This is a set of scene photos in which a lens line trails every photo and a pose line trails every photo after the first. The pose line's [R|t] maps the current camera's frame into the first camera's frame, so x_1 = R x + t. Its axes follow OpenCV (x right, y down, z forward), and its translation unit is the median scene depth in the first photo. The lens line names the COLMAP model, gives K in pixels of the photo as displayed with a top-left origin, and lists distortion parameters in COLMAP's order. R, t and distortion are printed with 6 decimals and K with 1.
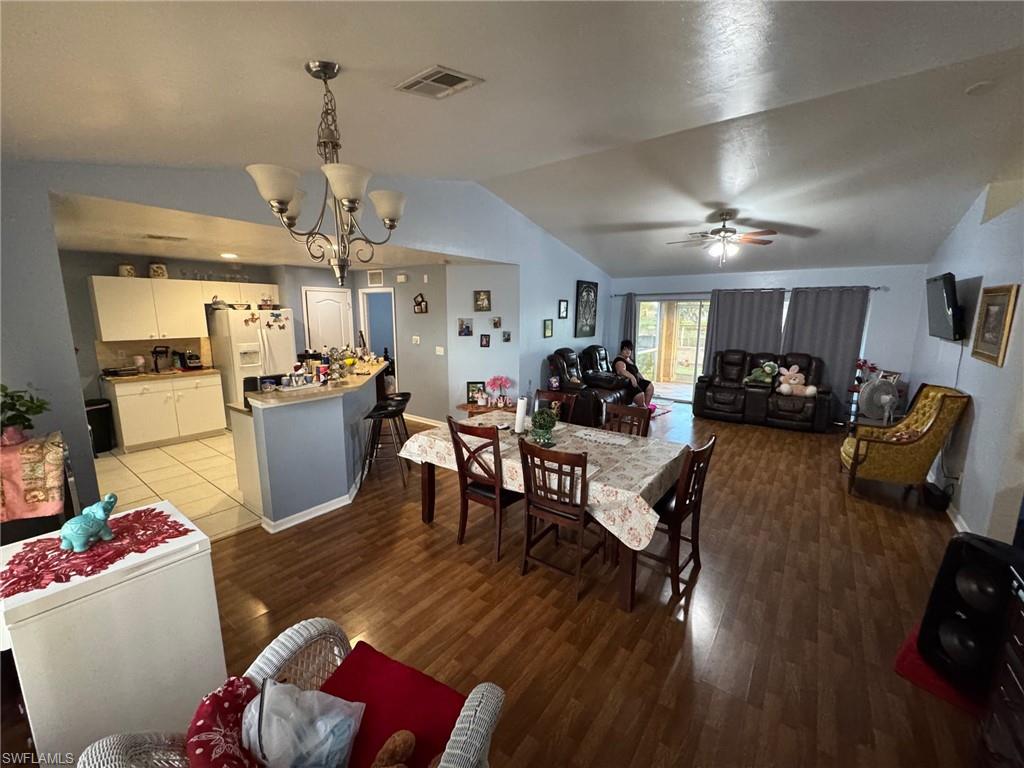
lens RADIAL K [[411.2, 0, 512.5], [0, 411.2, 384.7], [0, 0, 1]] dist [0.000556, 0.000060]
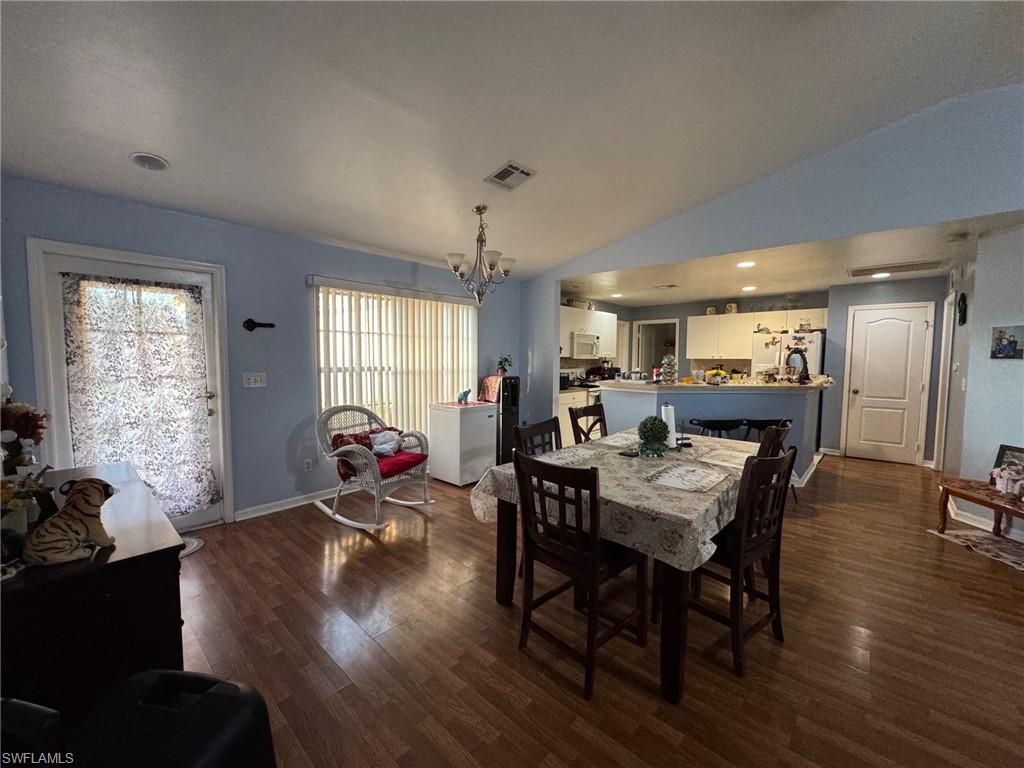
lens RADIAL K [[411.2, 0, 513.5], [0, 411.2, 382.7], [0, 0, 1]] dist [0.000556, 0.000060]
pose [[-0.100243, 0.056411, -0.993363, 0.523907], [-0.183367, 0.980242, 0.074170, -0.009791], [0.977920, 0.189585, -0.087919, 0.446825]]
